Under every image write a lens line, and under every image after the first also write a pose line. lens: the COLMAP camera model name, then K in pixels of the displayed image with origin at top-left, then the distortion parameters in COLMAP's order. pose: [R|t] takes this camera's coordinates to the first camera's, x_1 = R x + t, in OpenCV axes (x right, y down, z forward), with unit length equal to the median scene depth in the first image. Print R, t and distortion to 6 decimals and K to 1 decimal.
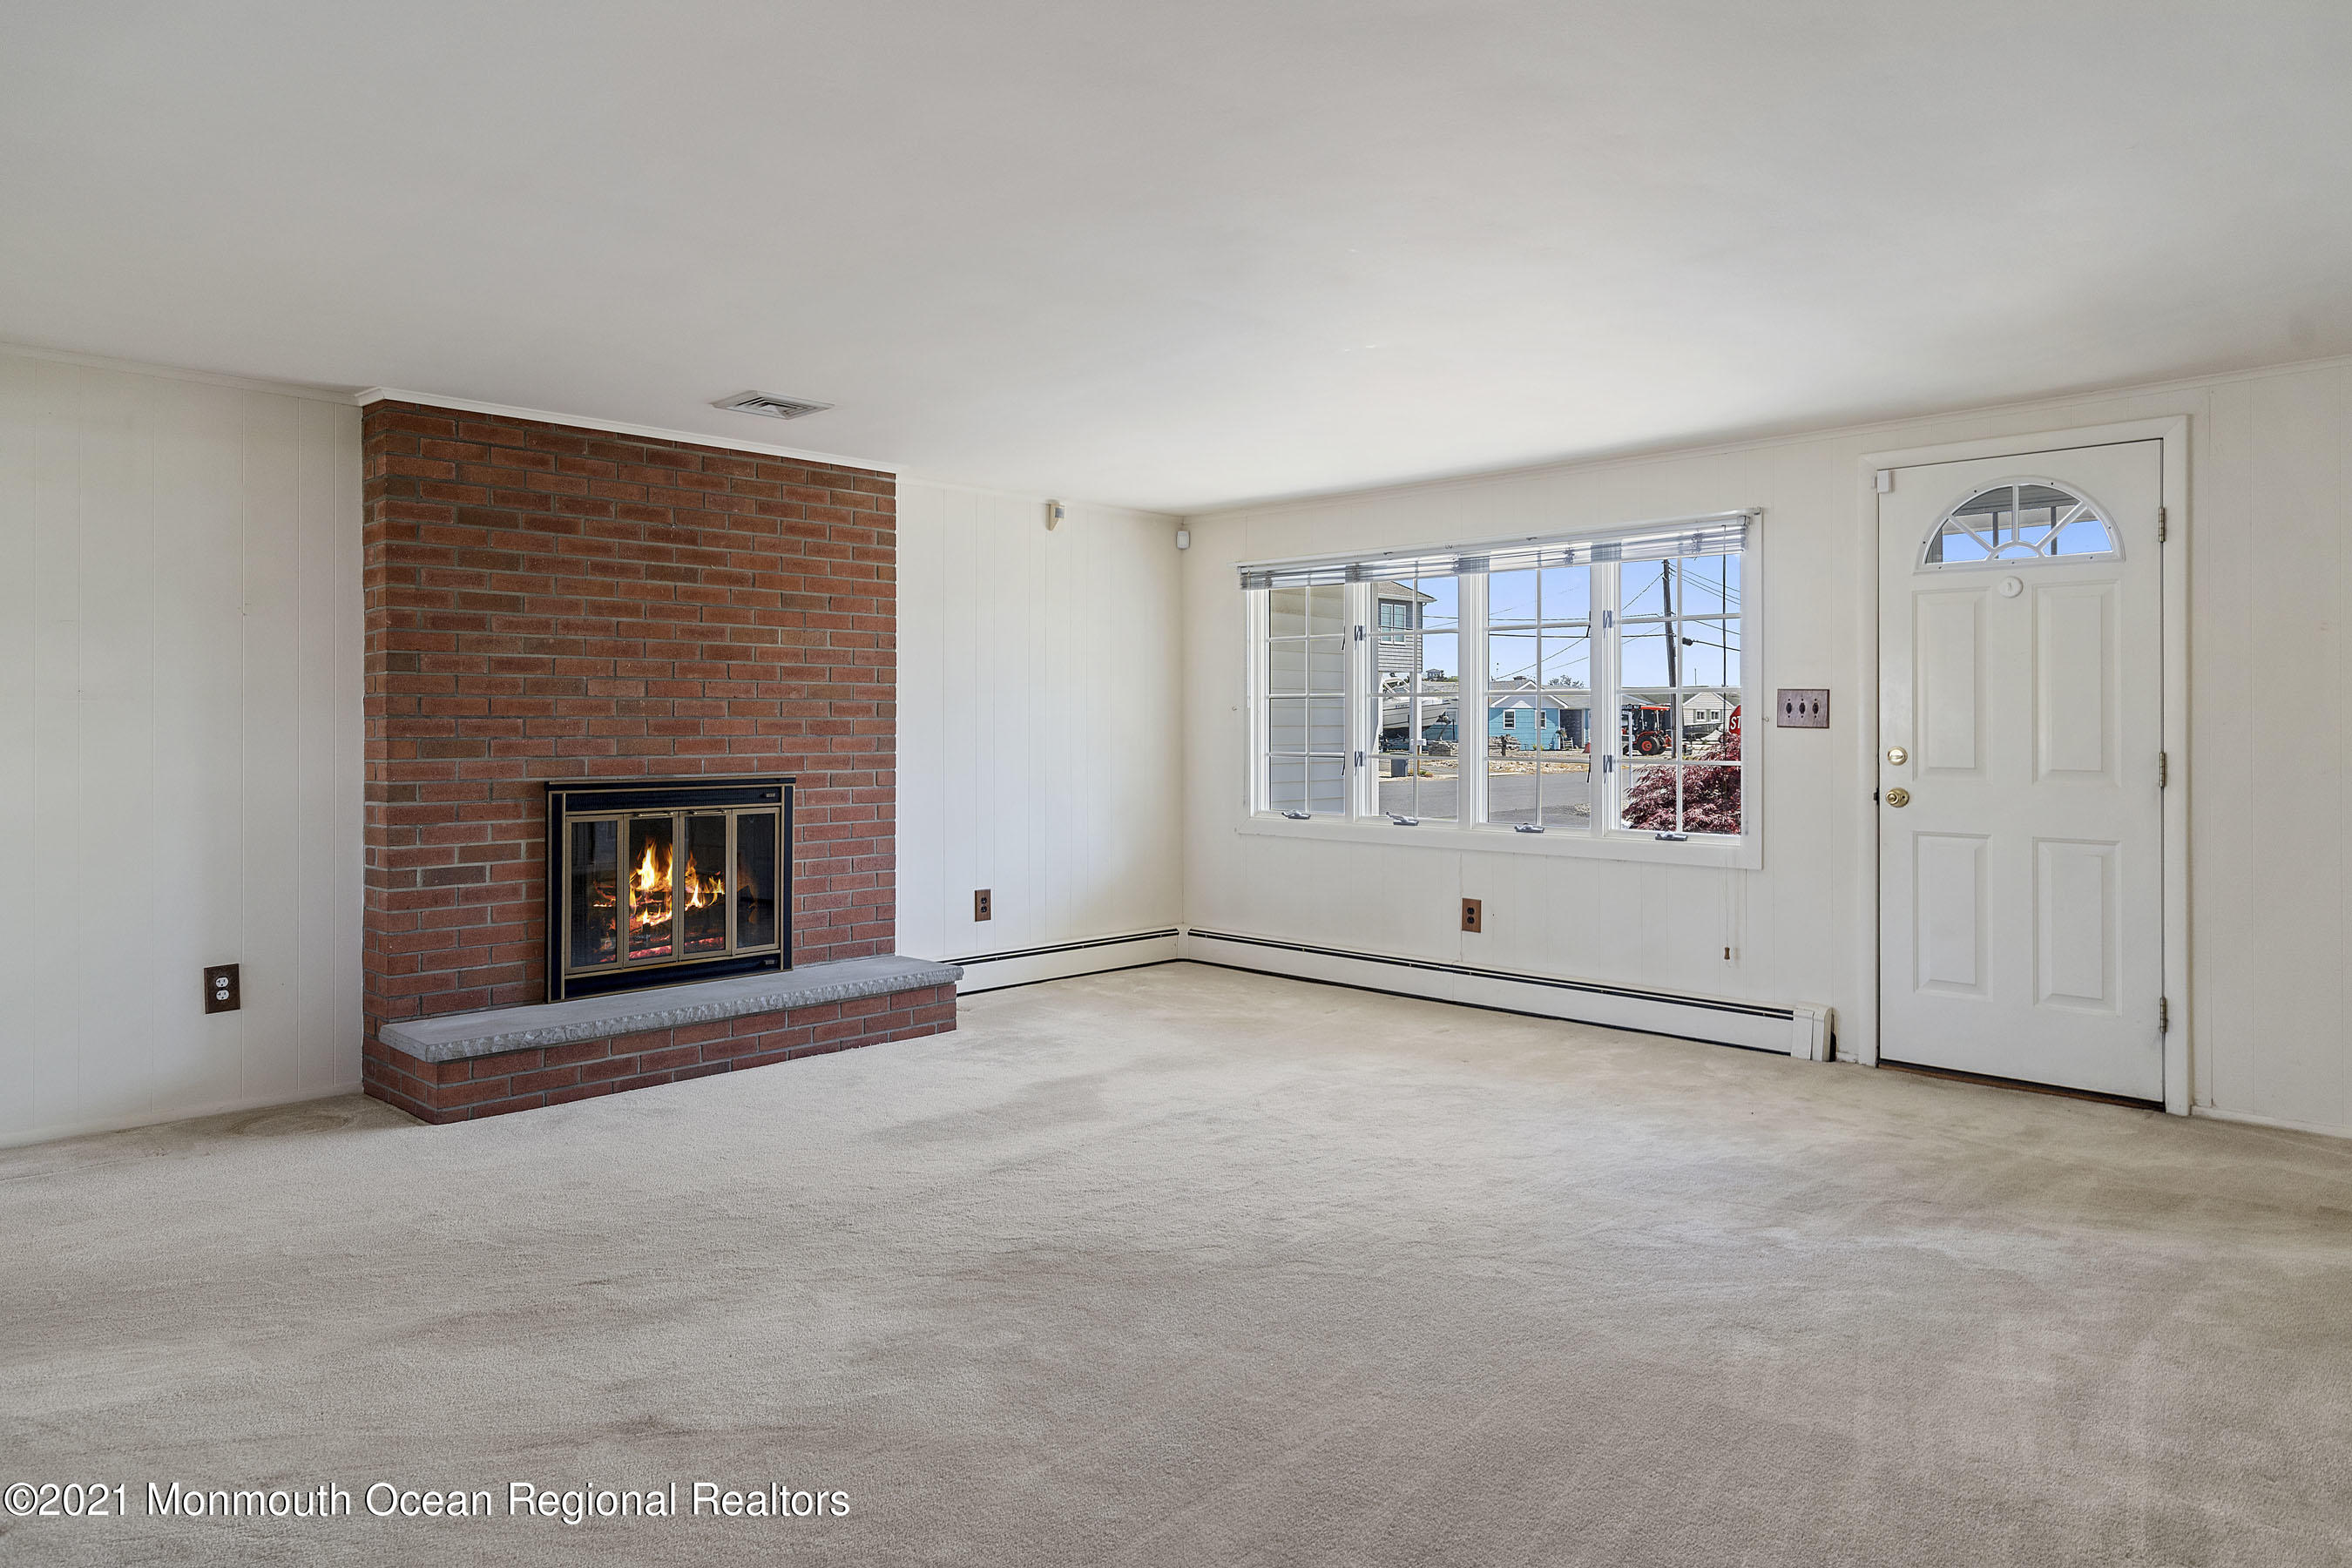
lens RADIAL K [[1436.1, 0, 1178.2], [0, 1436.1, 745.6], [0, 0, 1]] dist [0.031414, 0.000136]
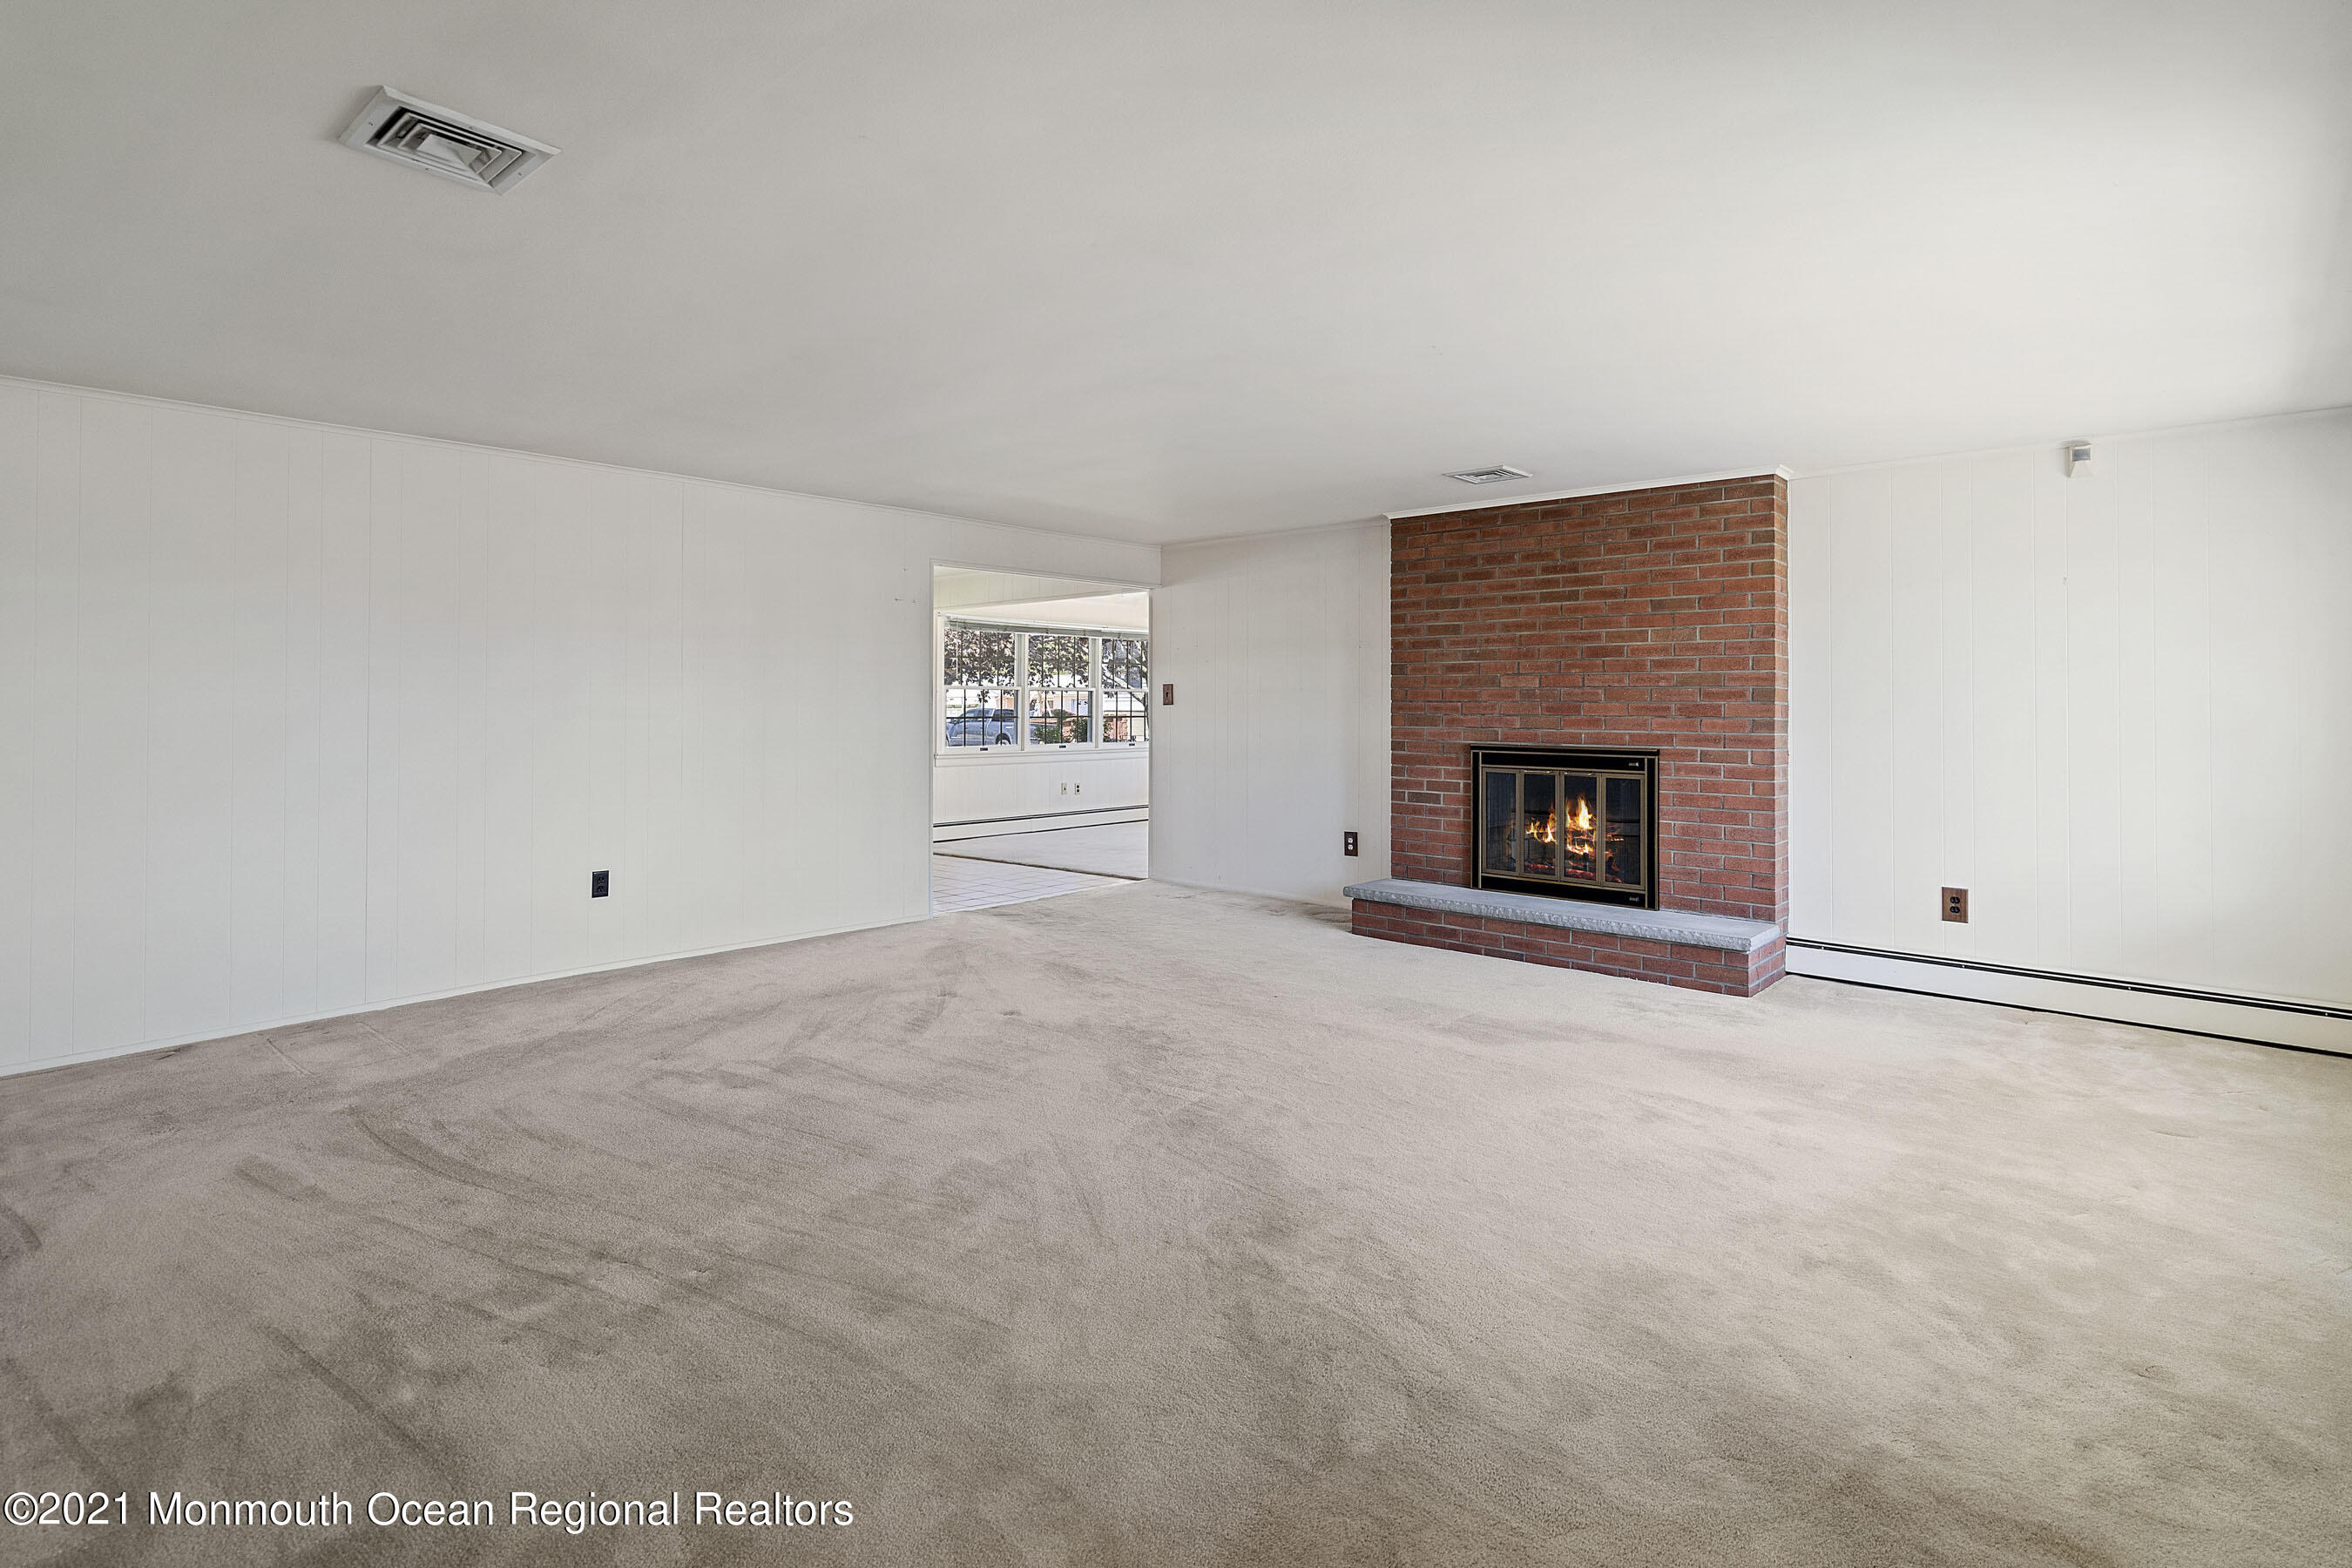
lens RADIAL K [[1161.3, 0, 1164.9], [0, 1161.3, 721.6], [0, 0, 1]] dist [-0.000193, 0.001446]
pose [[0.065457, 0.017432, -0.997703, 0.715034], [-0.018814, 0.999691, 0.016232, -0.011436], [0.997678, 0.017709, 0.065764, 0.552645]]
